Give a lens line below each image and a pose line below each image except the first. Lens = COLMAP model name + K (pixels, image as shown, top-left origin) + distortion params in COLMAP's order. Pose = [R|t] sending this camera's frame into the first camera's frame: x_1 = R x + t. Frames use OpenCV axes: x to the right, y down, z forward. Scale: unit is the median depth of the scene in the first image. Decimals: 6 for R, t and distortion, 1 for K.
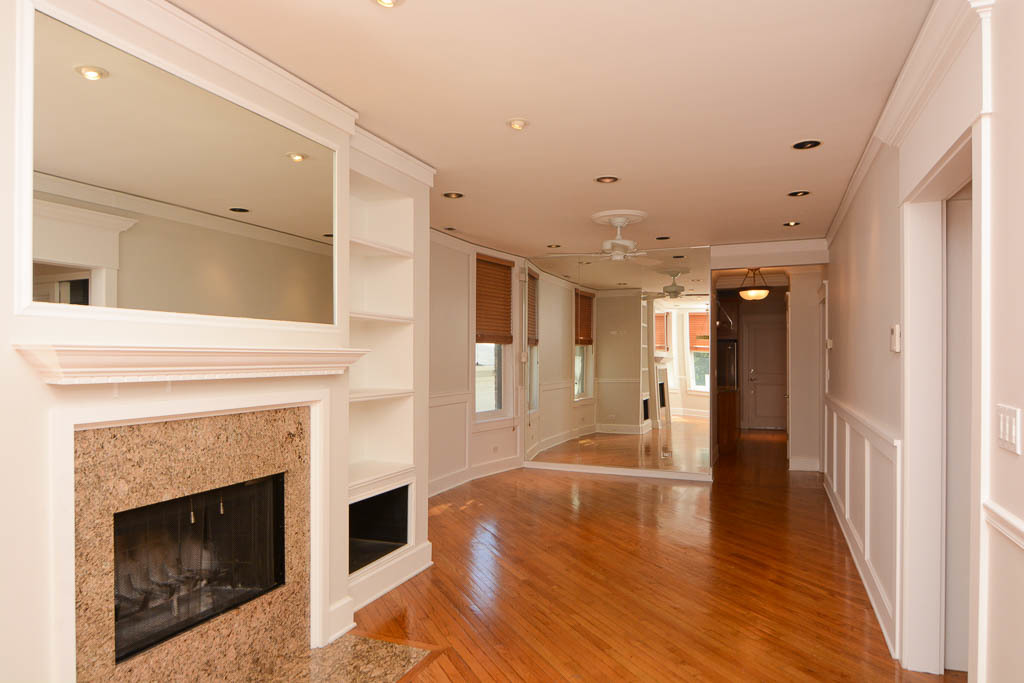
lens RADIAL K [[645.8, 0, 511.5], [0, 645.8, 354.2], [0, 0, 1]] dist [-0.003930, 0.001036]
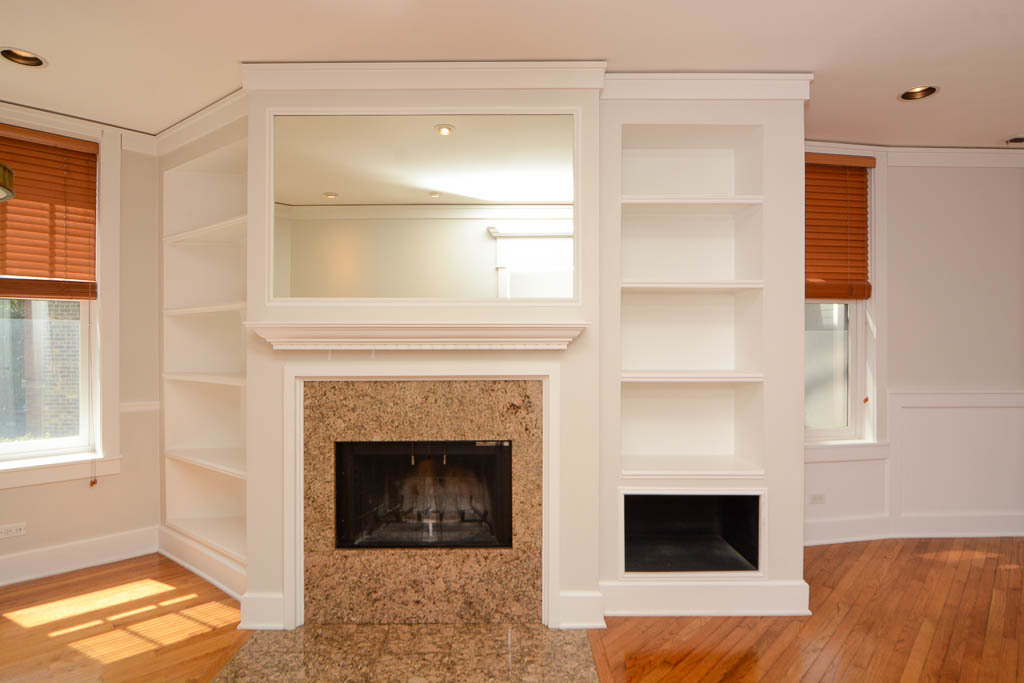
lens RADIAL K [[547.7, 0, 514.5], [0, 547.7, 343.3], [0, 0, 1]] dist [-0.001385, -0.000771]
pose [[0.372033, -0.002698, -0.928216, 0.372363], [0.005705, 0.999984, -0.000620, 0.018361], [0.928202, -0.005064, 0.372042, 0.521129]]
